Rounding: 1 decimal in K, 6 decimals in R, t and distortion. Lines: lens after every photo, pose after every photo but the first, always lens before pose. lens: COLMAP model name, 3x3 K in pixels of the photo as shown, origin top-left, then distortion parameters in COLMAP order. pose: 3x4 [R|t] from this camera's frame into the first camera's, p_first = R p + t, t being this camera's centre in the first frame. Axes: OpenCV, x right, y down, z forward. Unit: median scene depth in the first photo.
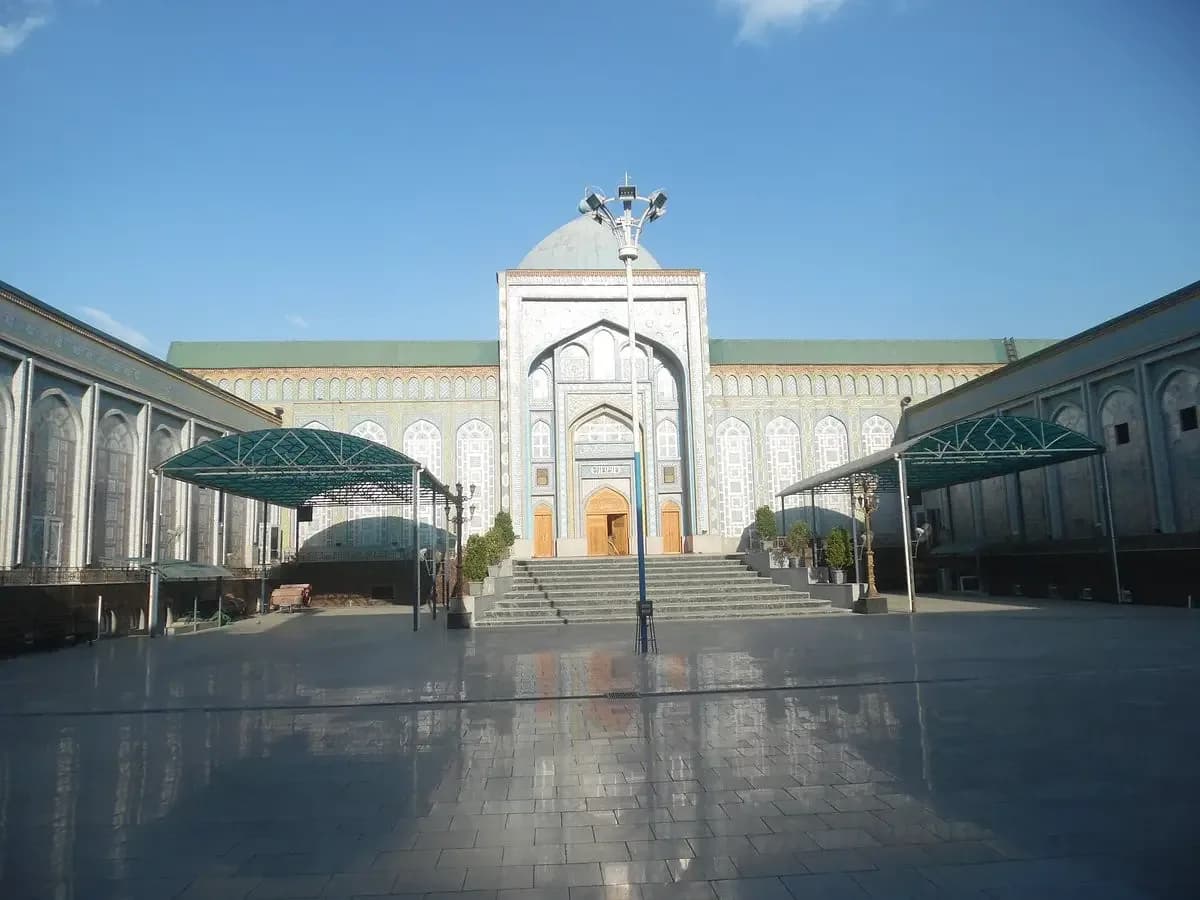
lens RADIAL K [[993.1, 0, 595.3], [0, 993.1, 441.1], [0, 0, 1]] dist [-0.019750, 0.001973]
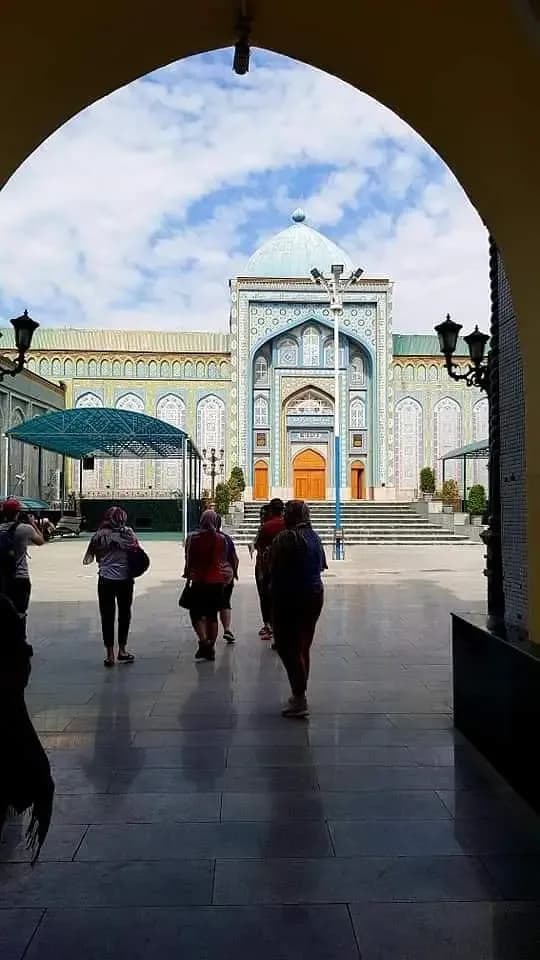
lens RADIAL K [[760.7, 0, 271.5], [0, 760.7, 477.9], [0, 0, 1]] dist [0.144545, 0.001535]
pose [[0.998933, 0.027895, -0.036798, -0.001164], [-0.024612, 0.995919, 0.086832, -0.001764], [0.039070, -0.085834, 0.995543, -0.015141]]
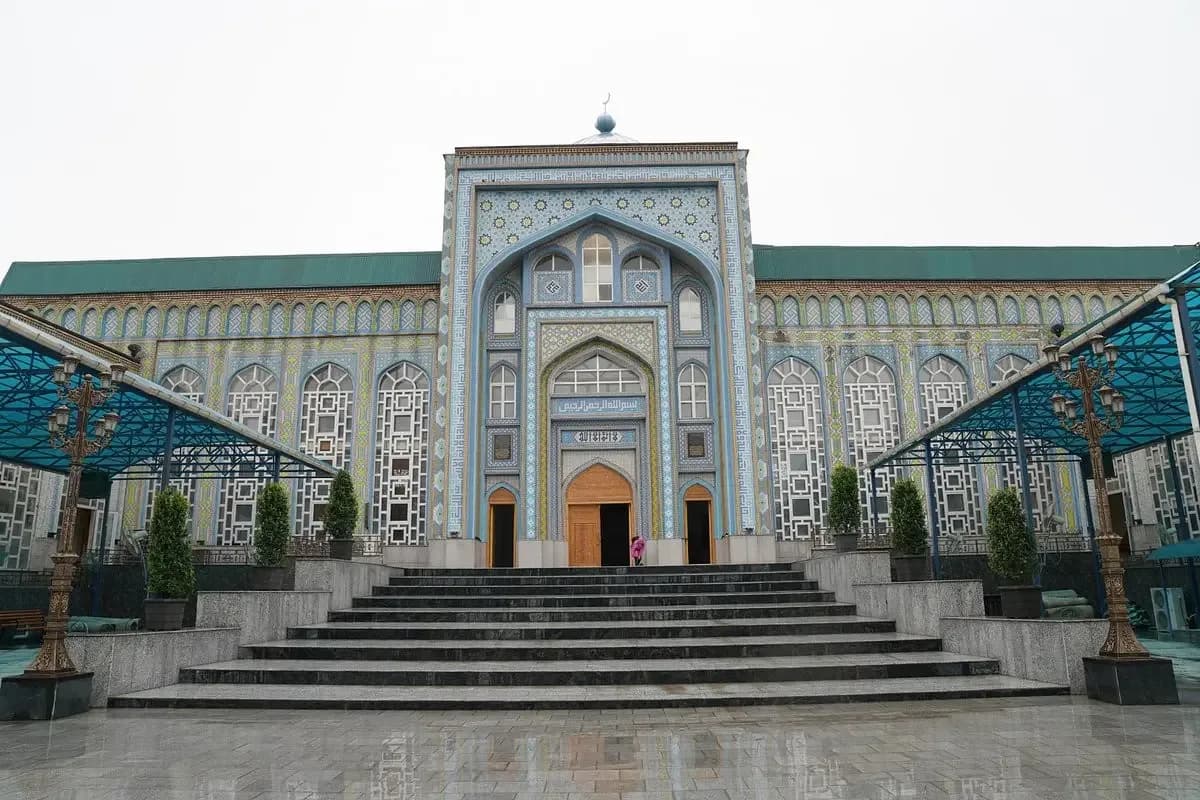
lens RADIAL K [[818.0, 0, 599.8], [0, 818.0, 396.8], [0, 0, 1]] dist [-0.081390, 0.001966]
pose [[0.994182, -0.010398, -0.107210, 0.075343], [-0.001098, 0.994299, -0.106622, 0.064848], [0.107707, 0.106119, 0.988503, 0.493490]]
